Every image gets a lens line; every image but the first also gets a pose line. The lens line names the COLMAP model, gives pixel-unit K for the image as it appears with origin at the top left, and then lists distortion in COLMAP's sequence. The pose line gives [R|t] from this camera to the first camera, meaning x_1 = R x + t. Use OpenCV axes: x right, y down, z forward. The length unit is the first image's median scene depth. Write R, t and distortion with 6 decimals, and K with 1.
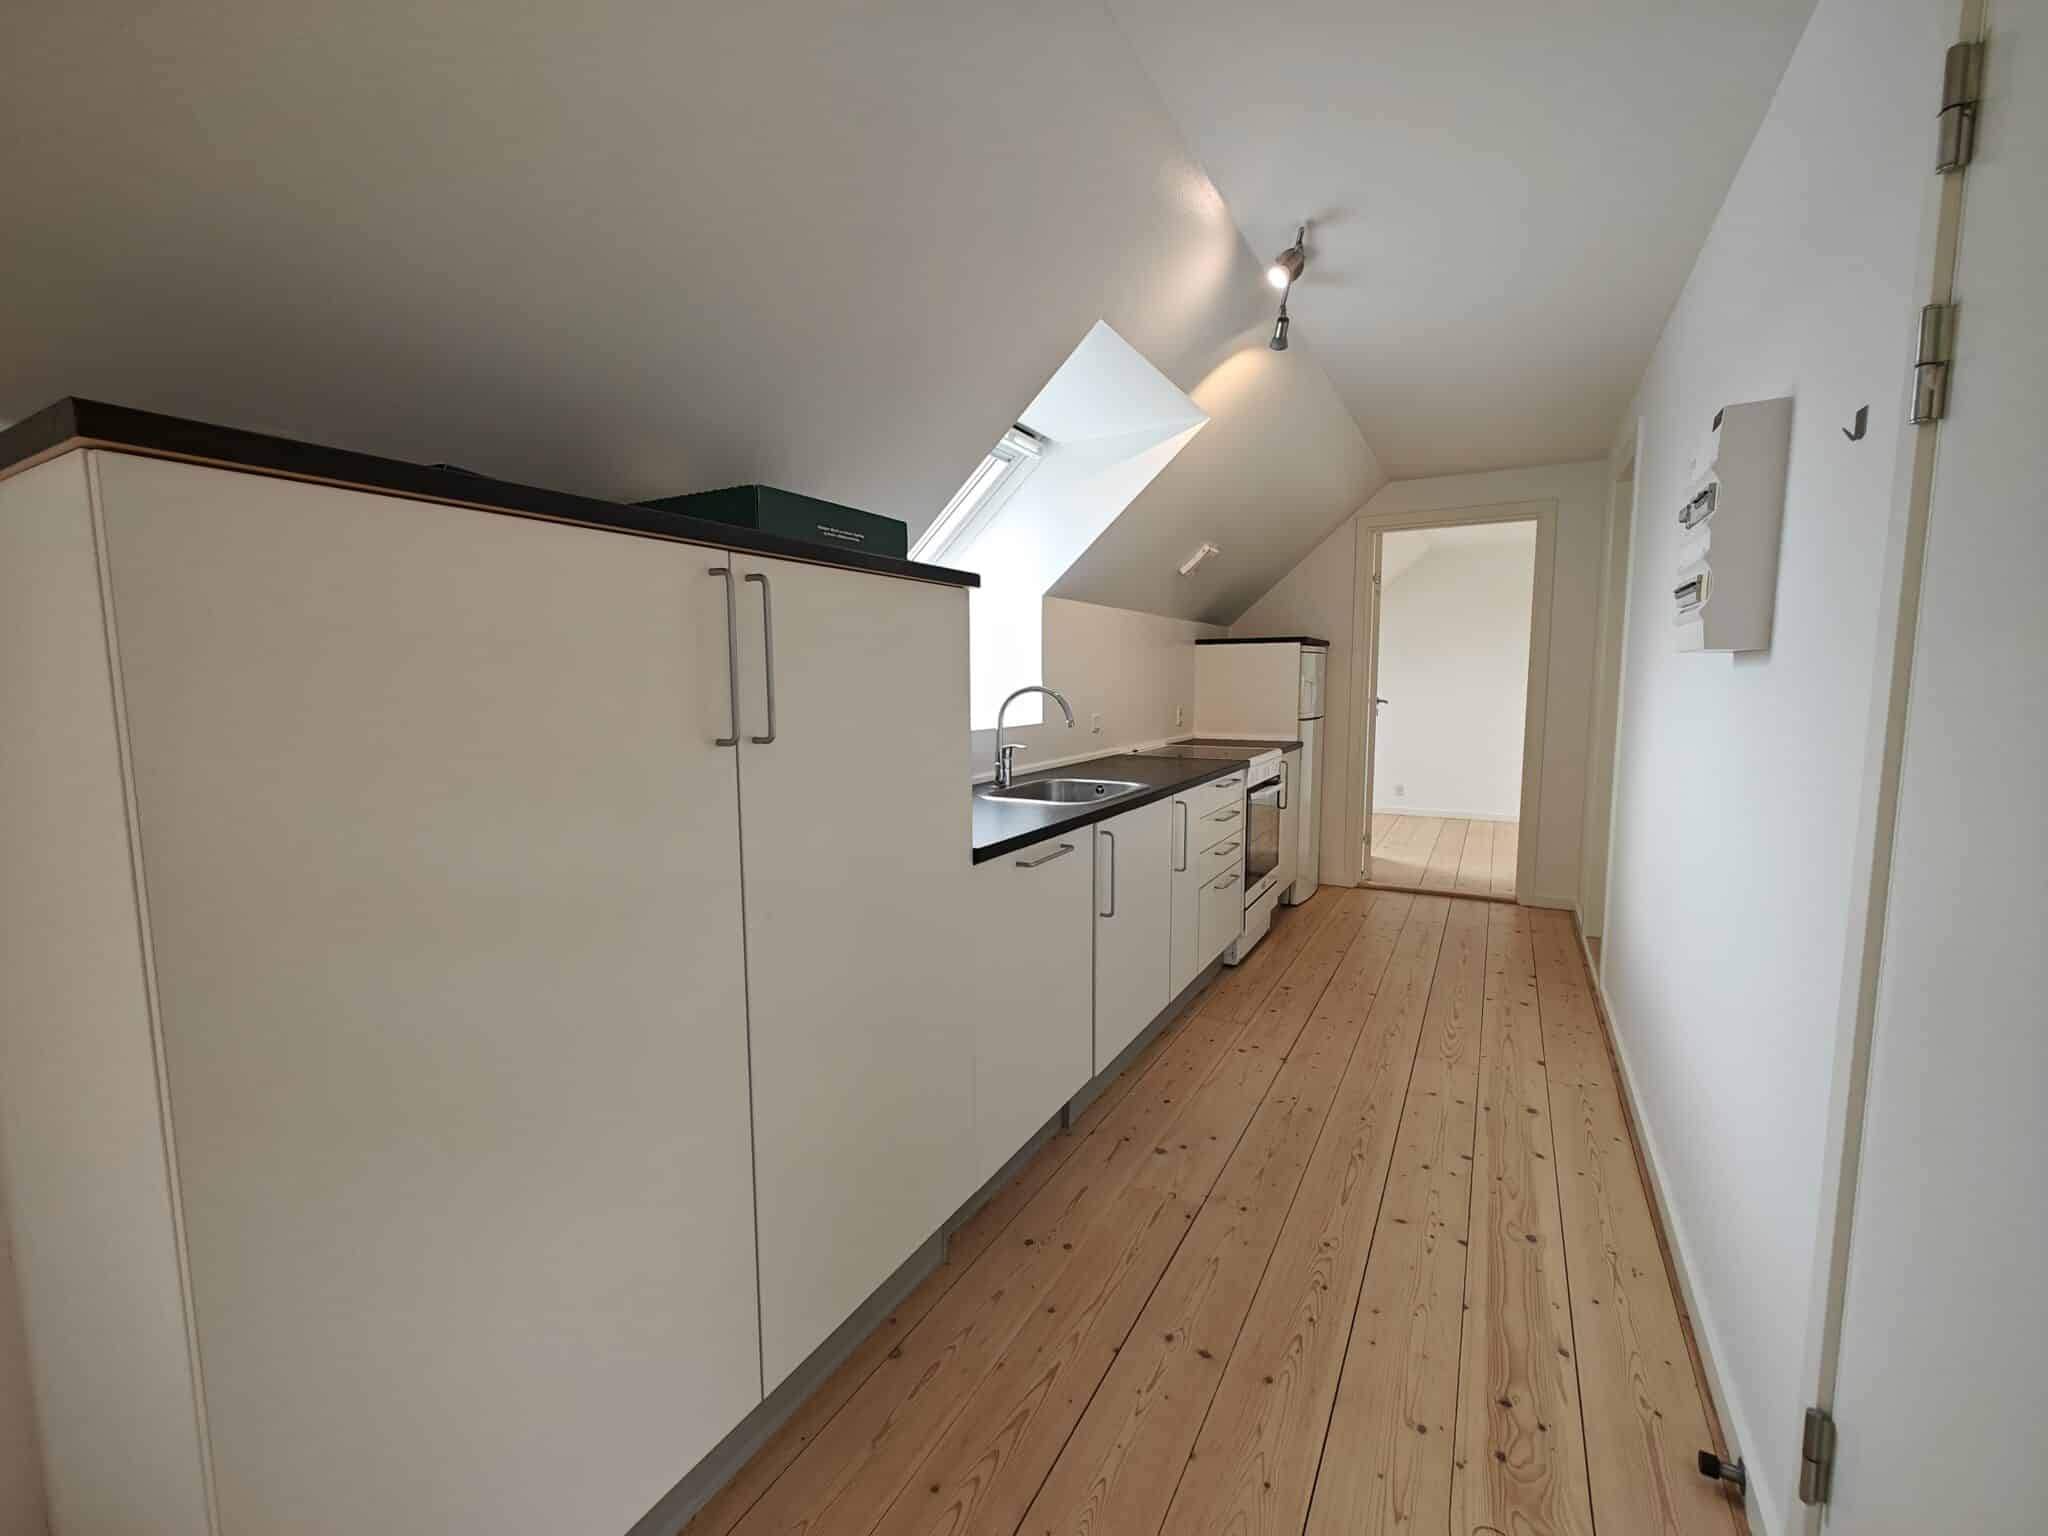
lens RADIAL K [[843.5, 0, 1038.6], [0, 843.5, 753.6], [0, 0, 1]] dist [0.004113, -0.000153]
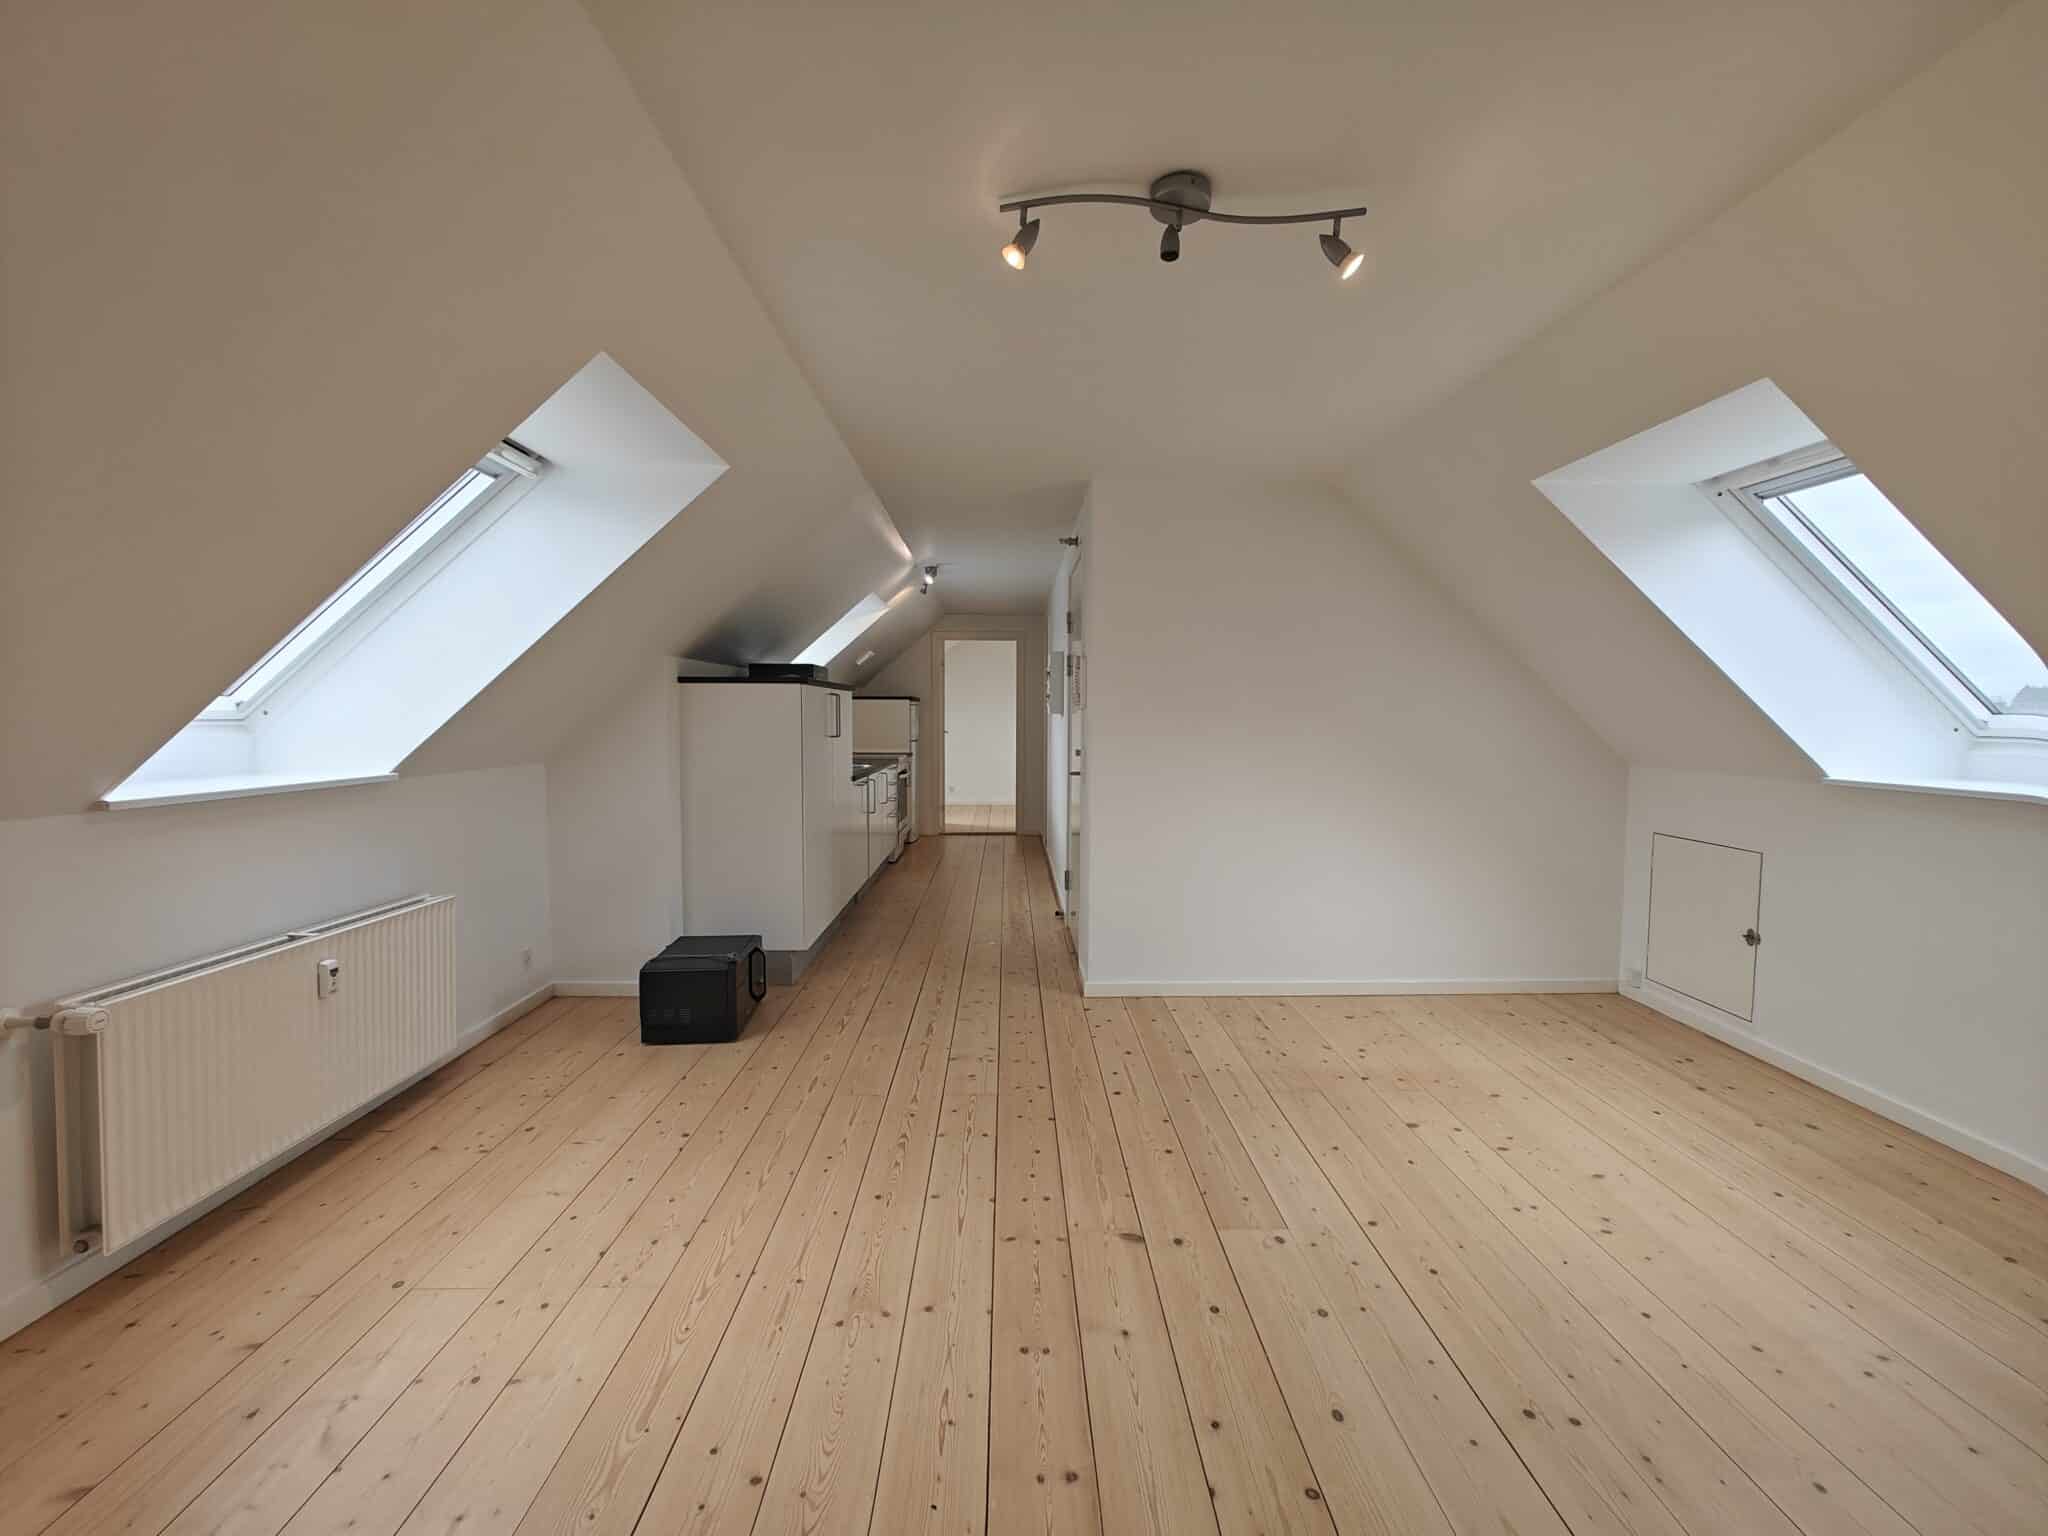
lens RADIAL K [[843.5, 0, 1020.3], [0, 843.5, 757.5], [0, 0, 1]] dist [0.004113, -0.000153]
pose [[0.867633, -0.030571, 0.496264, -0.366771], [0.053853, 0.998014, -0.032673, 0.064549], [-0.494280, 0.055073, 0.867557, -0.666338]]
